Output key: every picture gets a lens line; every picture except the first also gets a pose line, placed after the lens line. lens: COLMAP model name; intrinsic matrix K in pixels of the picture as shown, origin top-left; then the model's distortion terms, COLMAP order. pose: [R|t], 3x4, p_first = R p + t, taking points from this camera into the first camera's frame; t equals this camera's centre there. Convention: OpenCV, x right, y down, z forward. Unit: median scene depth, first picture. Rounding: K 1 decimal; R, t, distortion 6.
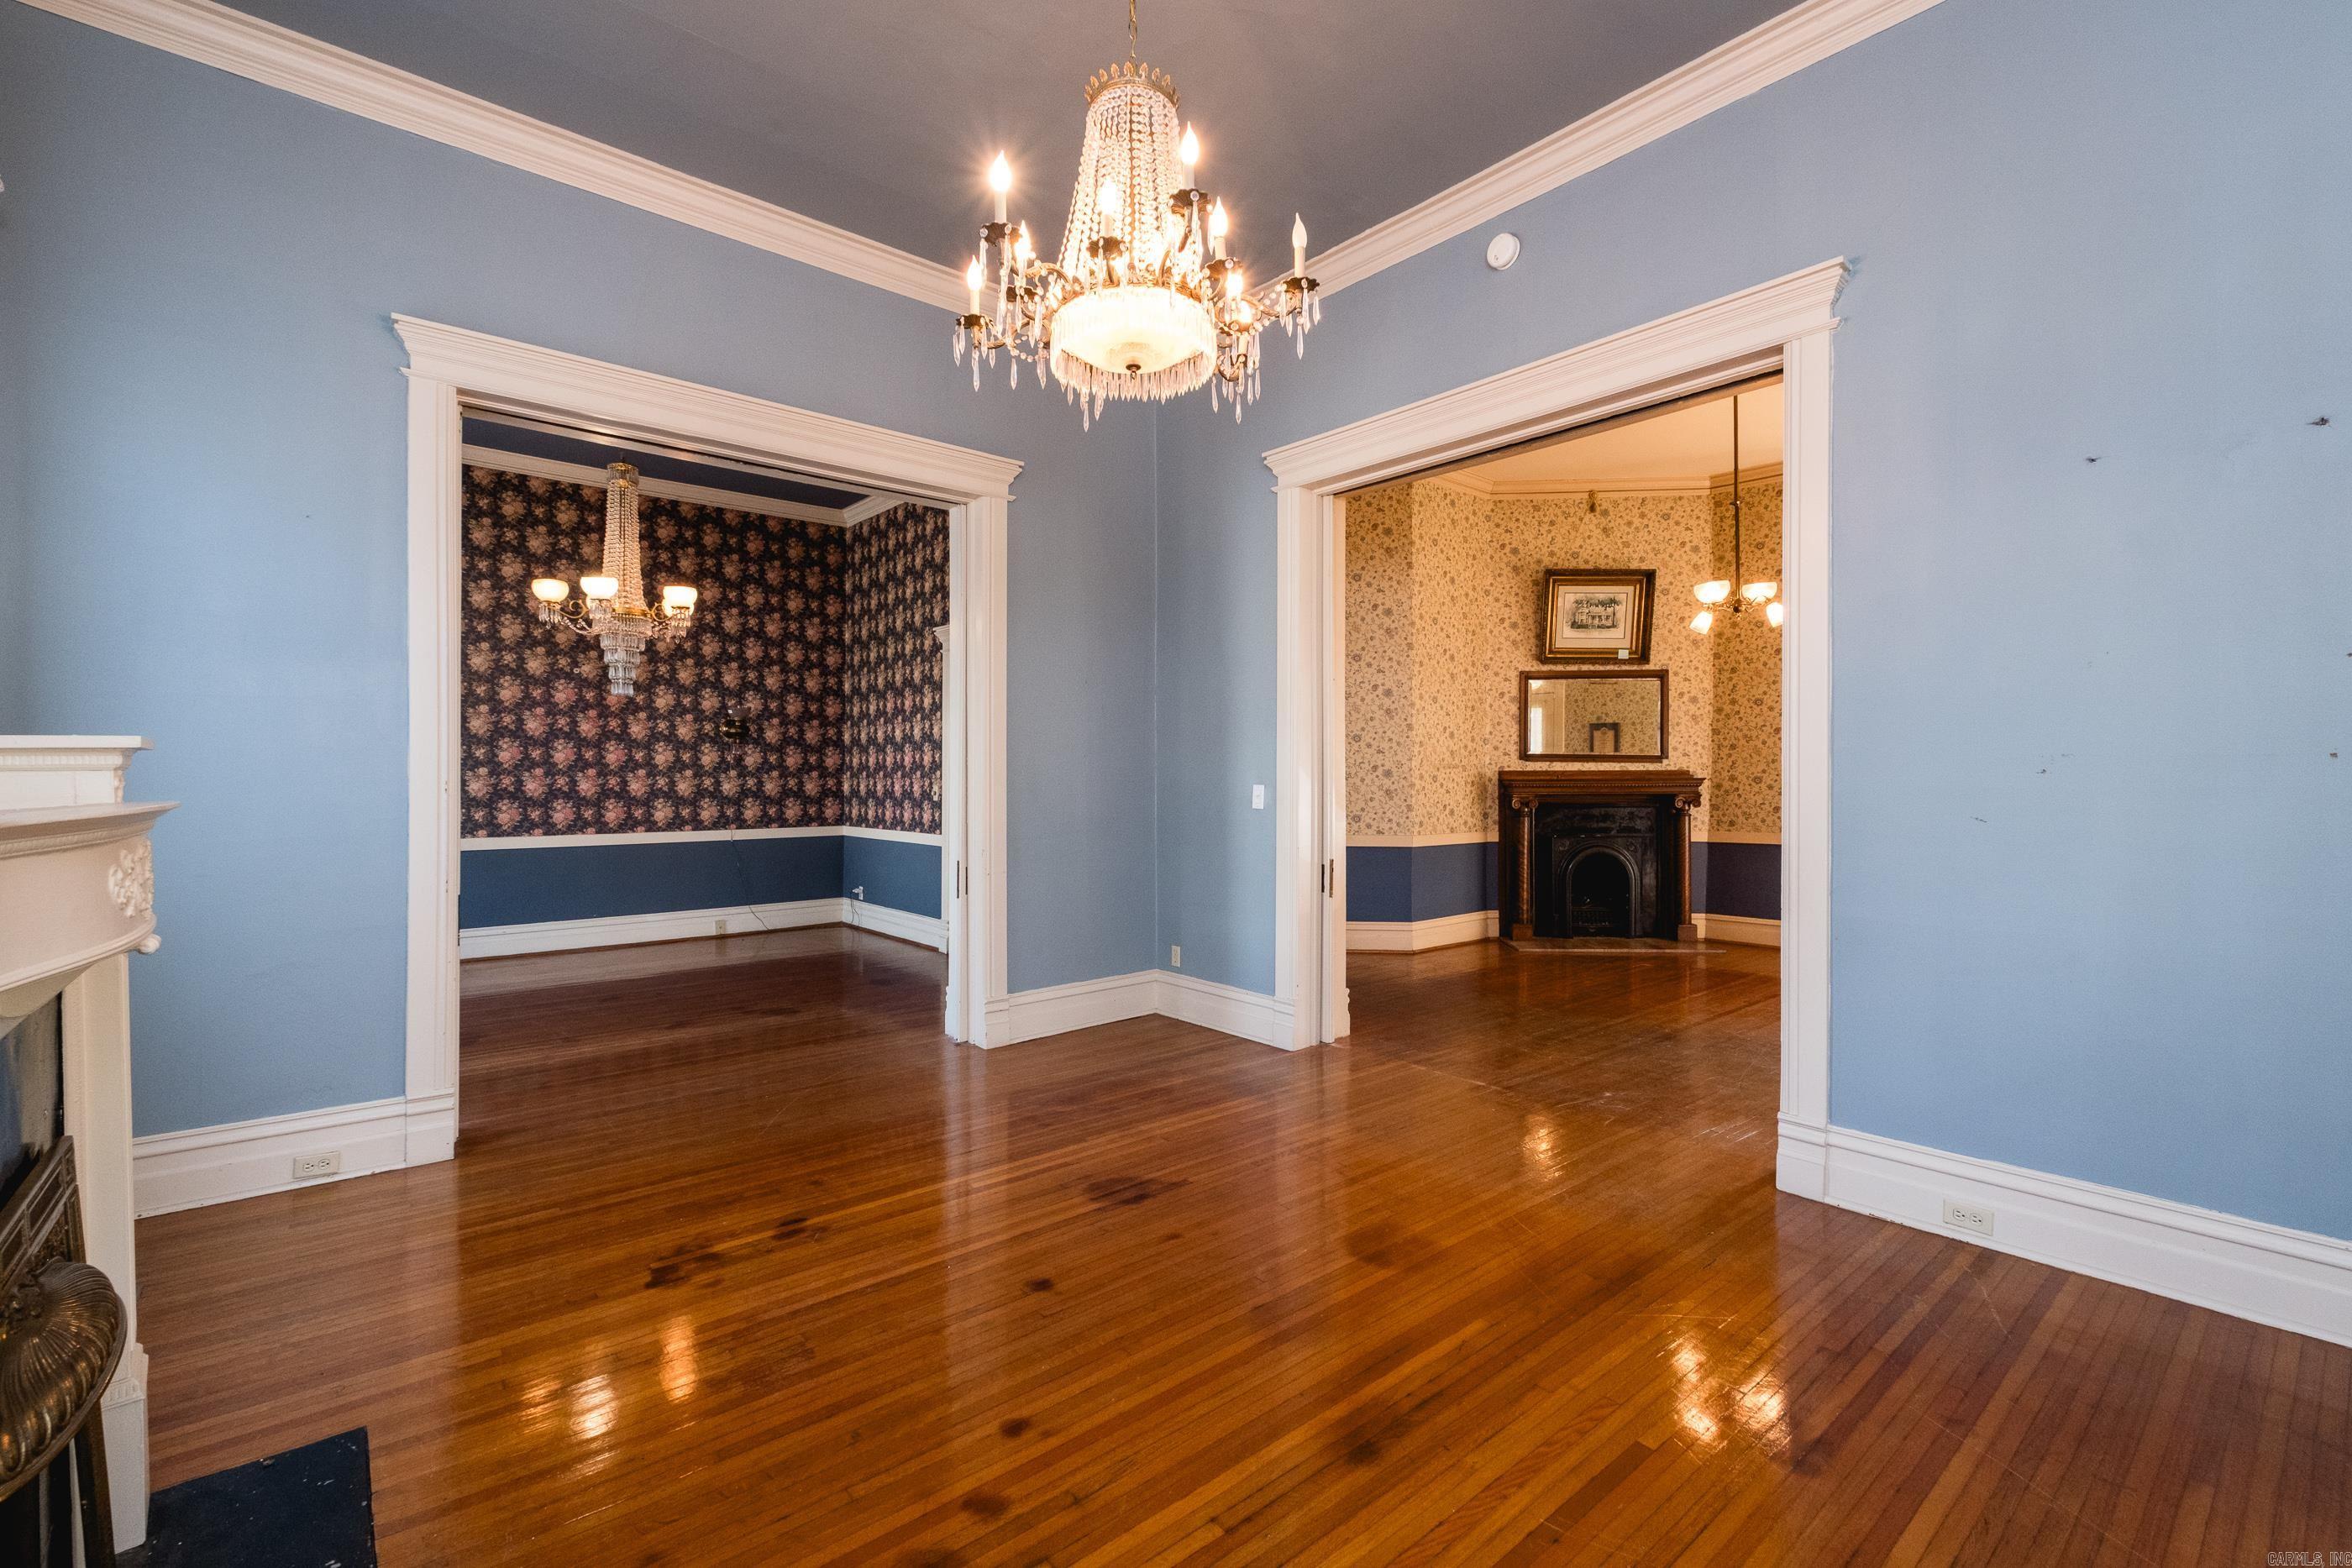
lens RADIAL K [[1014.6, 0, 1177.1], [0, 1014.6, 773.0], [0, 0, 1]] dist [0.001435, -0.000409]
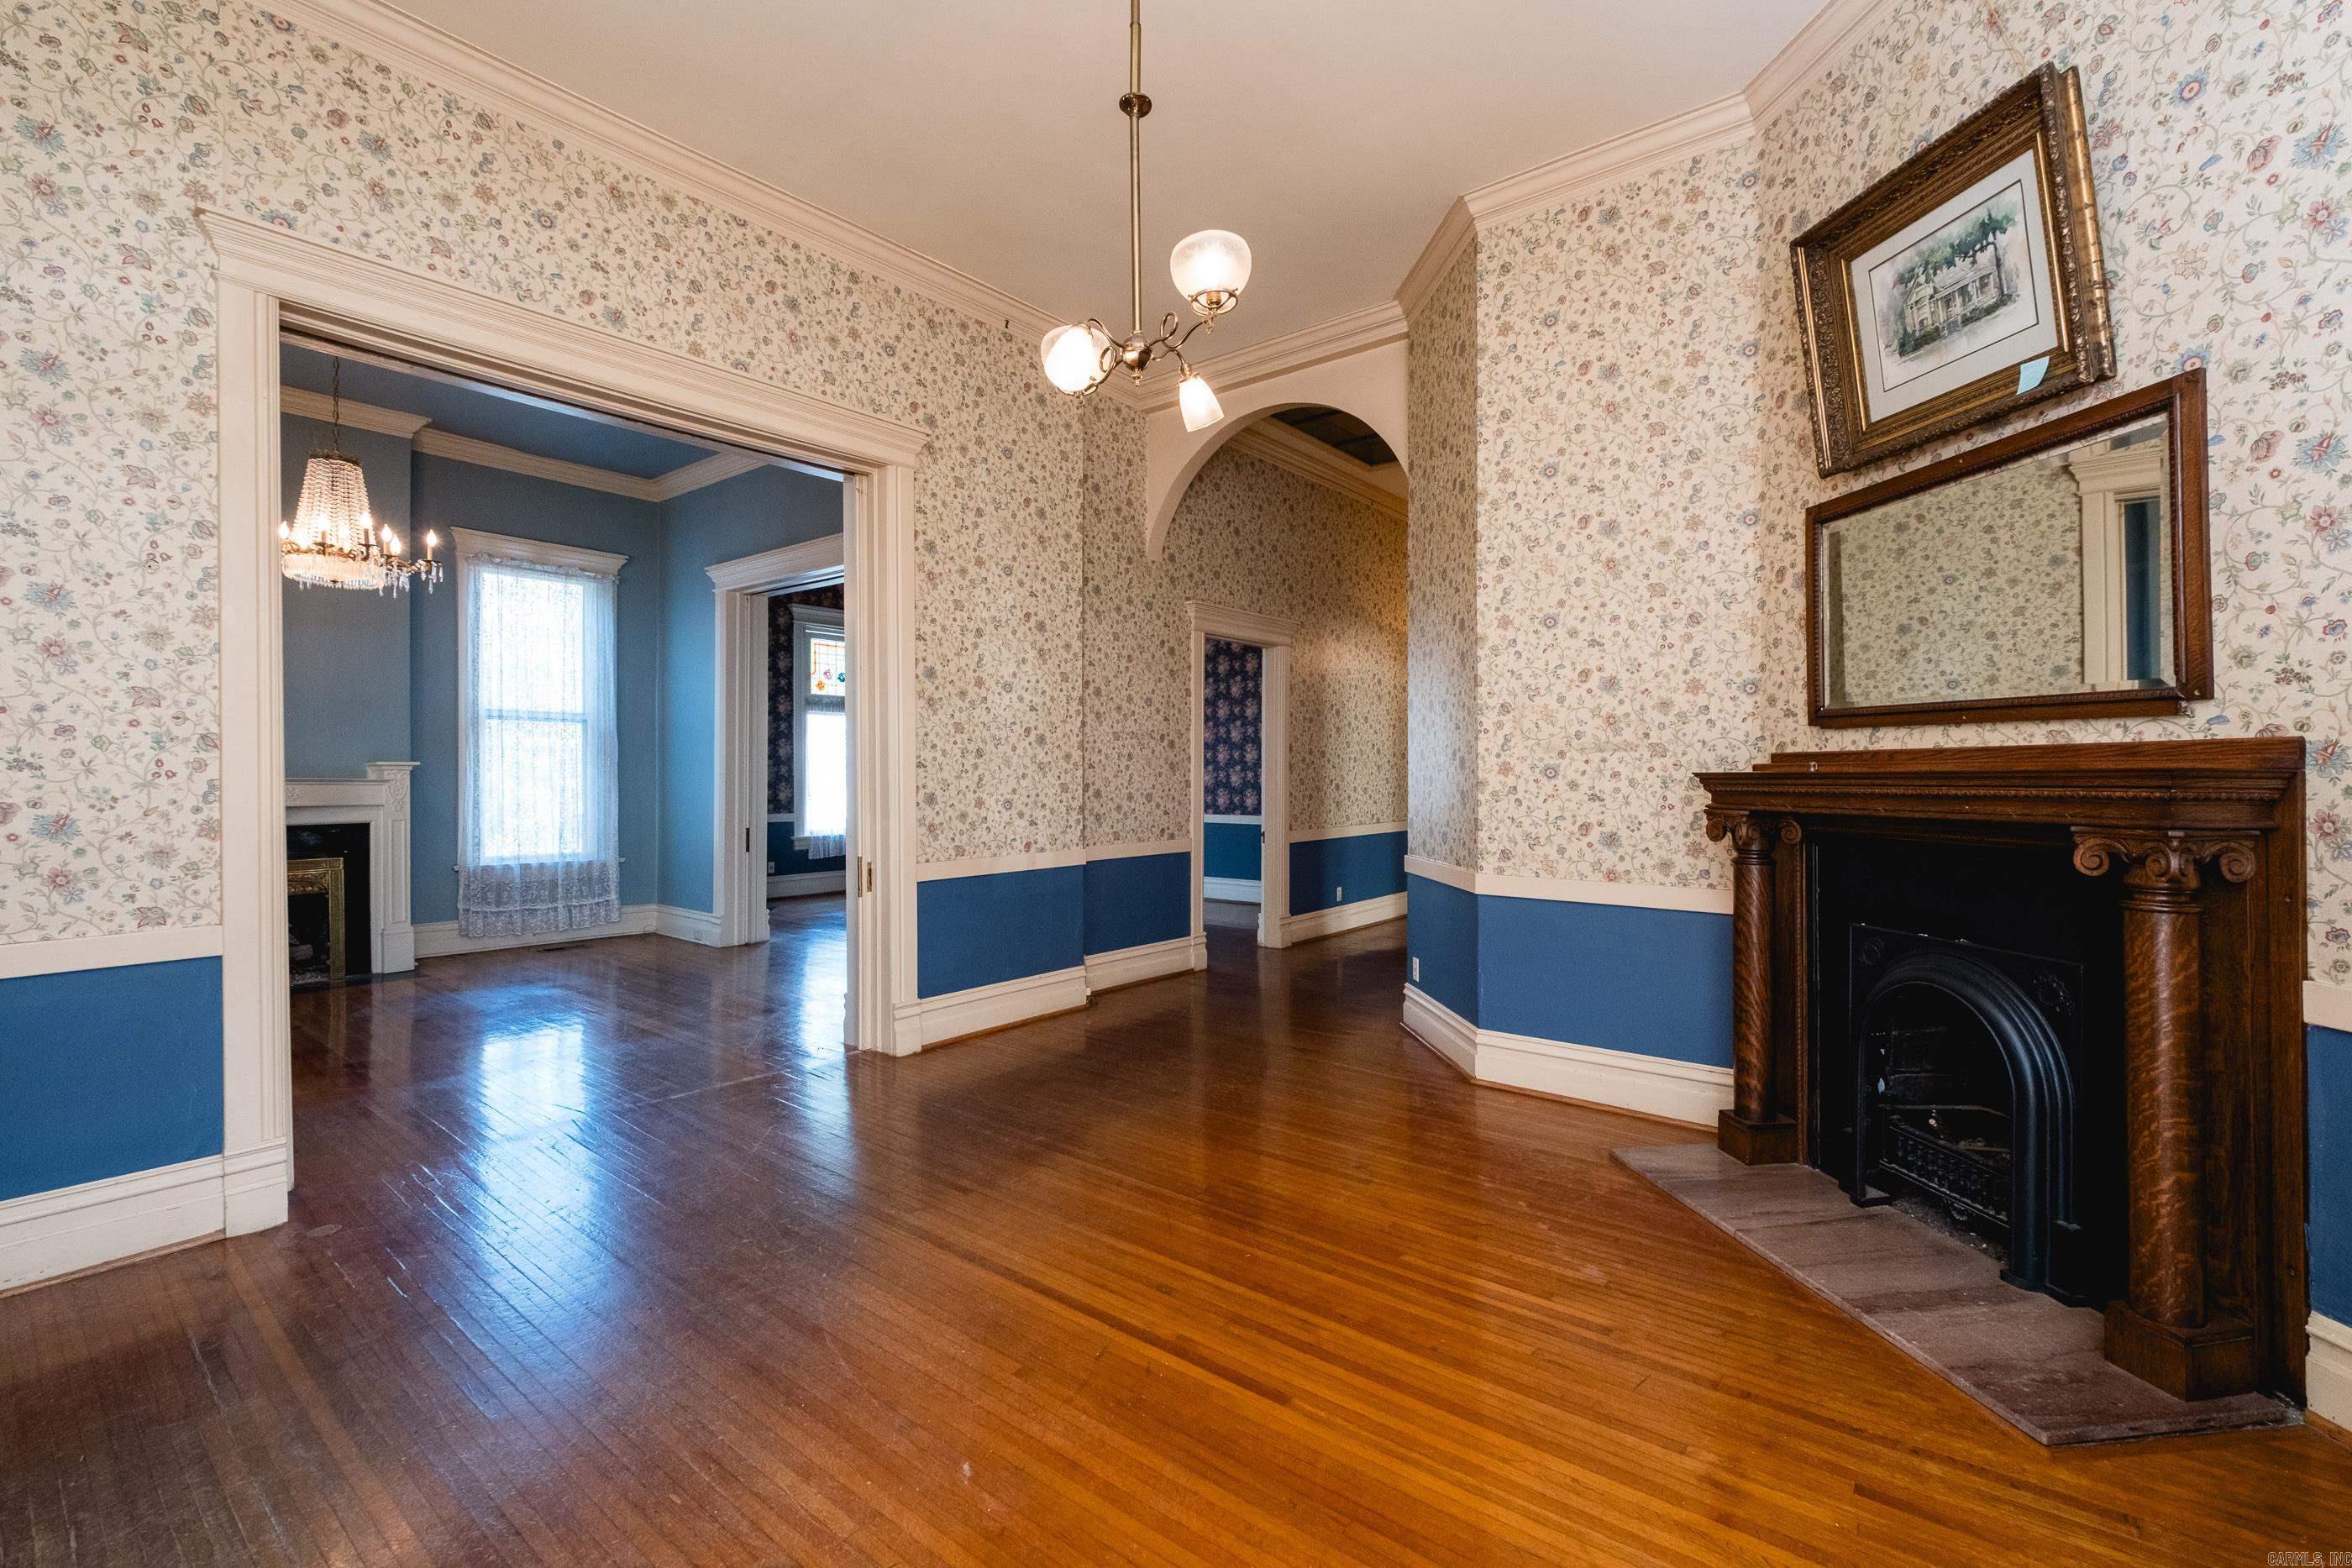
lens RADIAL K [[1007.2, 0, 1175.3], [0, 1007.2, 772.0], [0, 0, 1]] dist [-0.001965, -0.000993]
pose [[0.189269, -0.001777, -0.981924, 0.743288], [0.004758, 0.999988, -0.000892, 0.005178], [0.981914, -0.004503, 0.189275, 0.727518]]
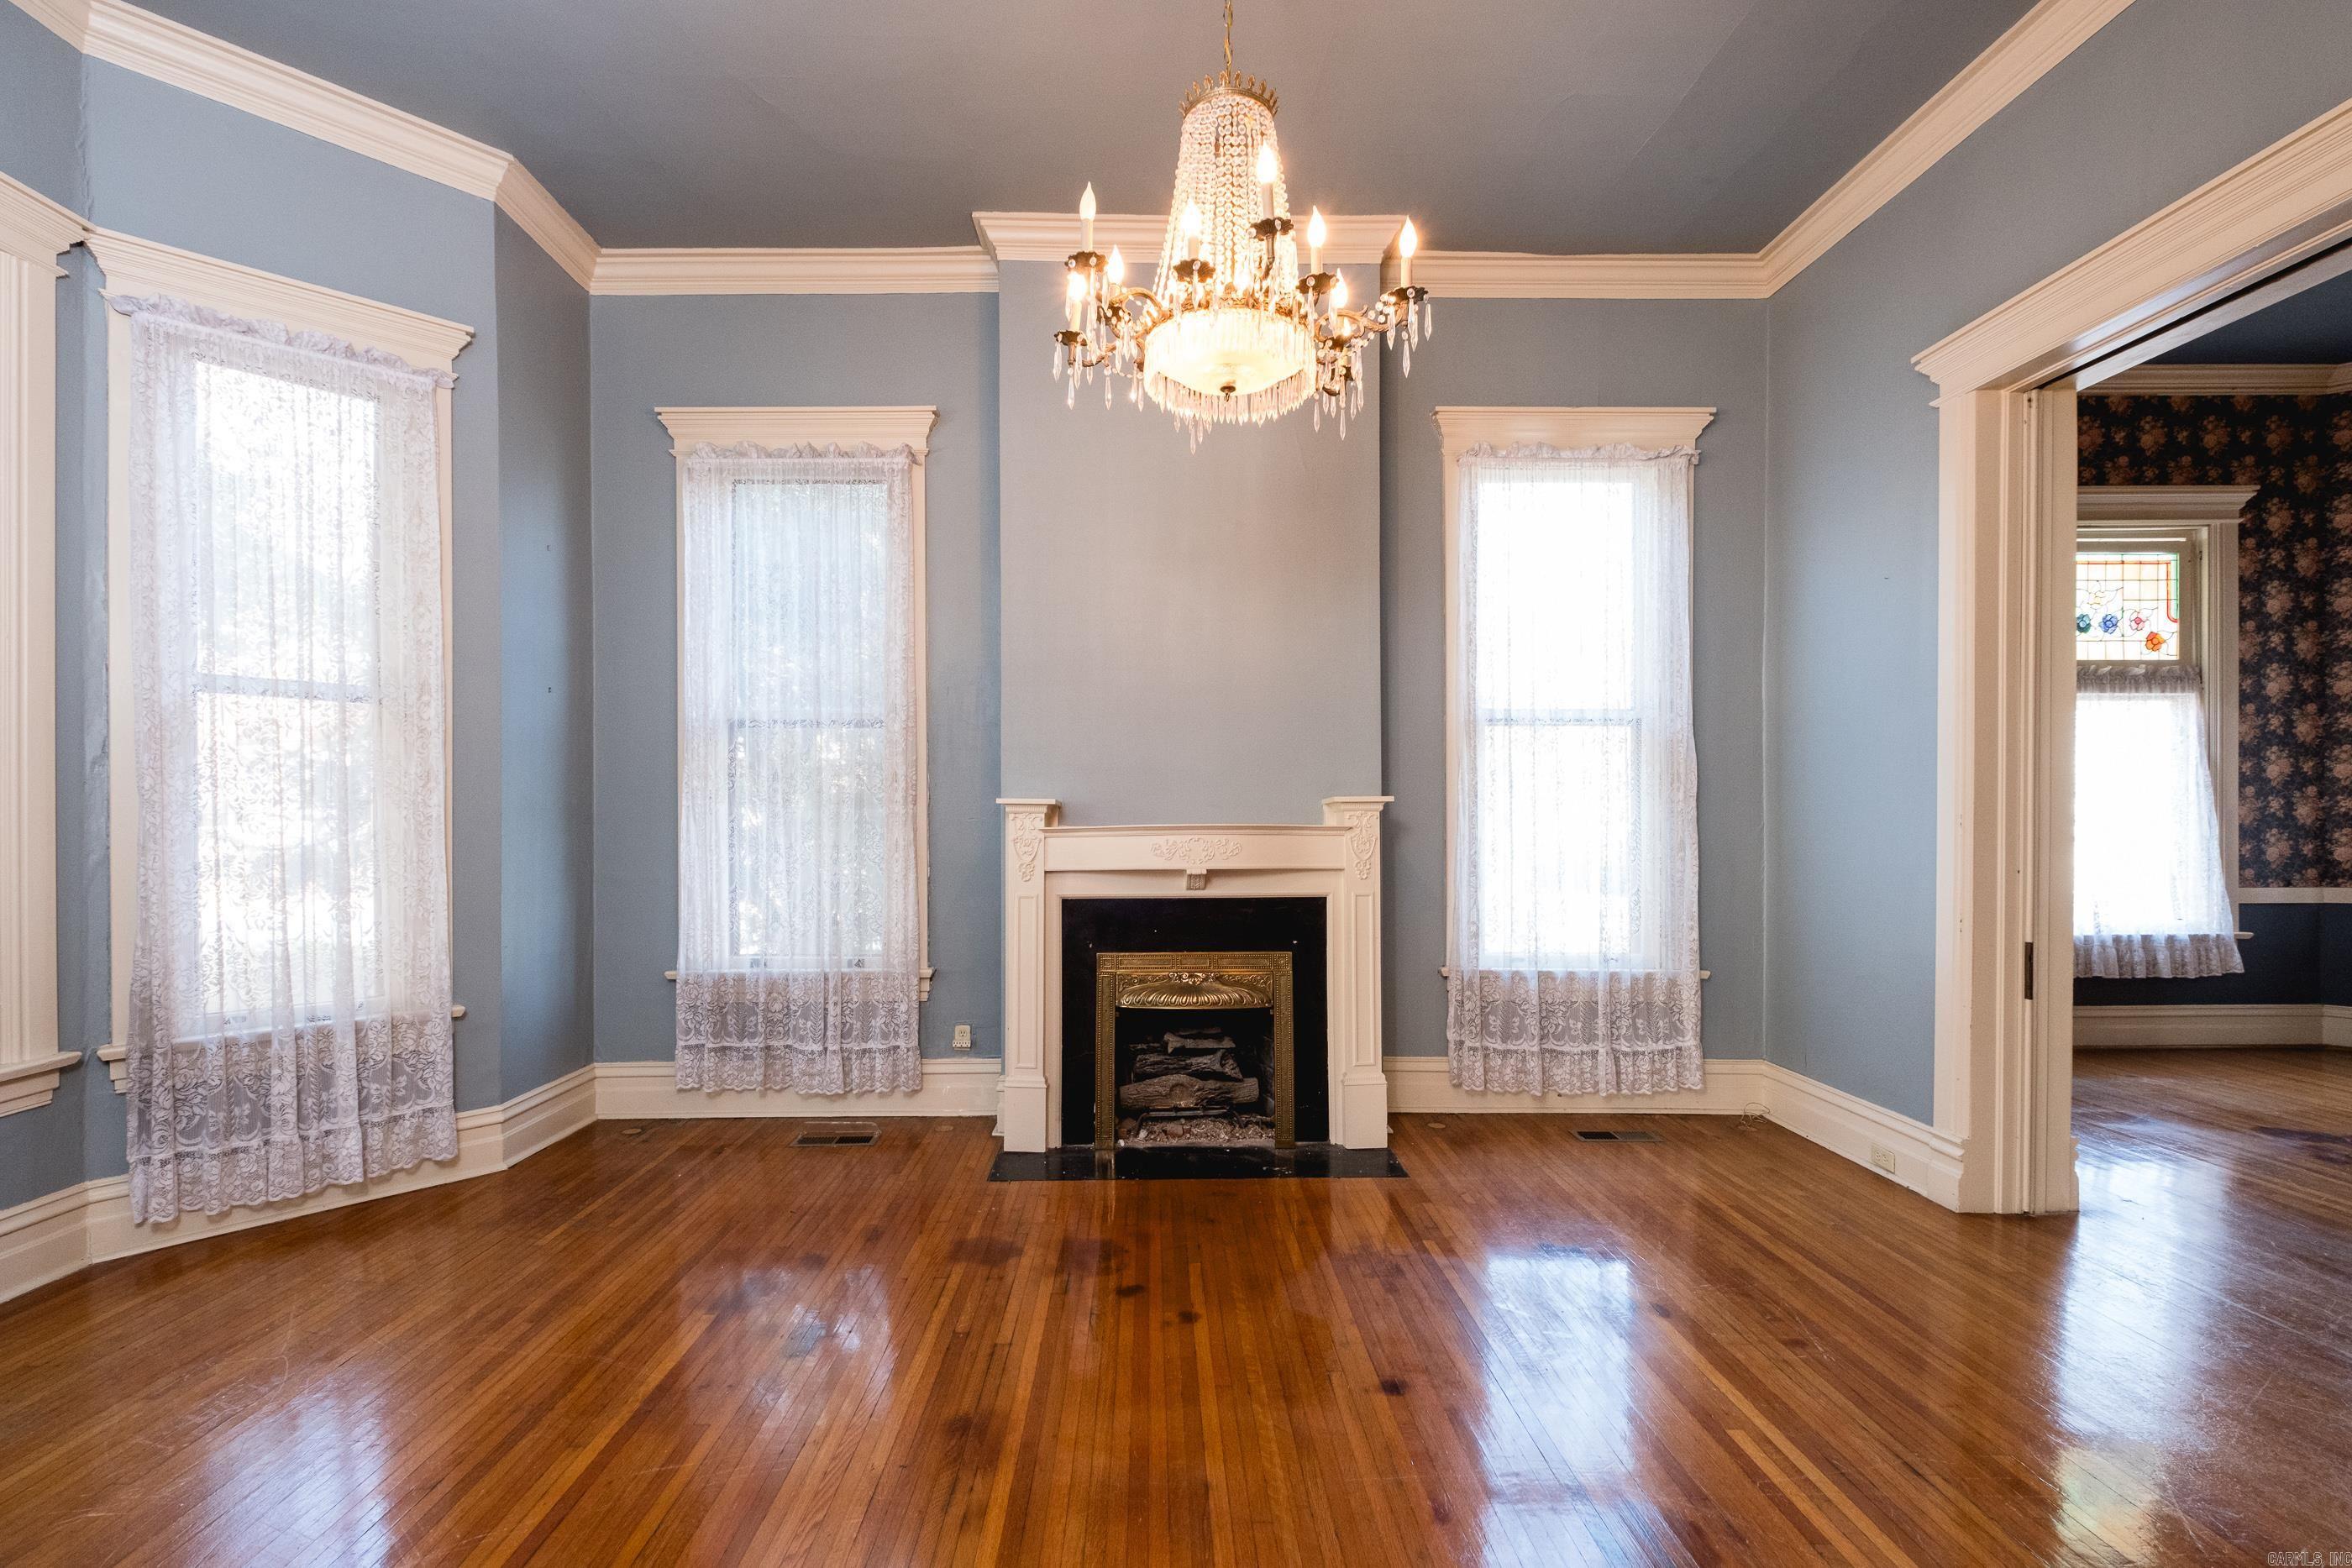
lens RADIAL K [[1017.1, 0, 1159.8], [0, 1017.1, 820.3], [0, 0, 1]] dist [0.001900, -0.000162]
pose [[-0.634626, 0.008235, -0.772775, 0.231907], [0.008783, 0.999956, 0.003444, 0.001222], [0.772769, -0.004602, -0.634670, 0.482527]]
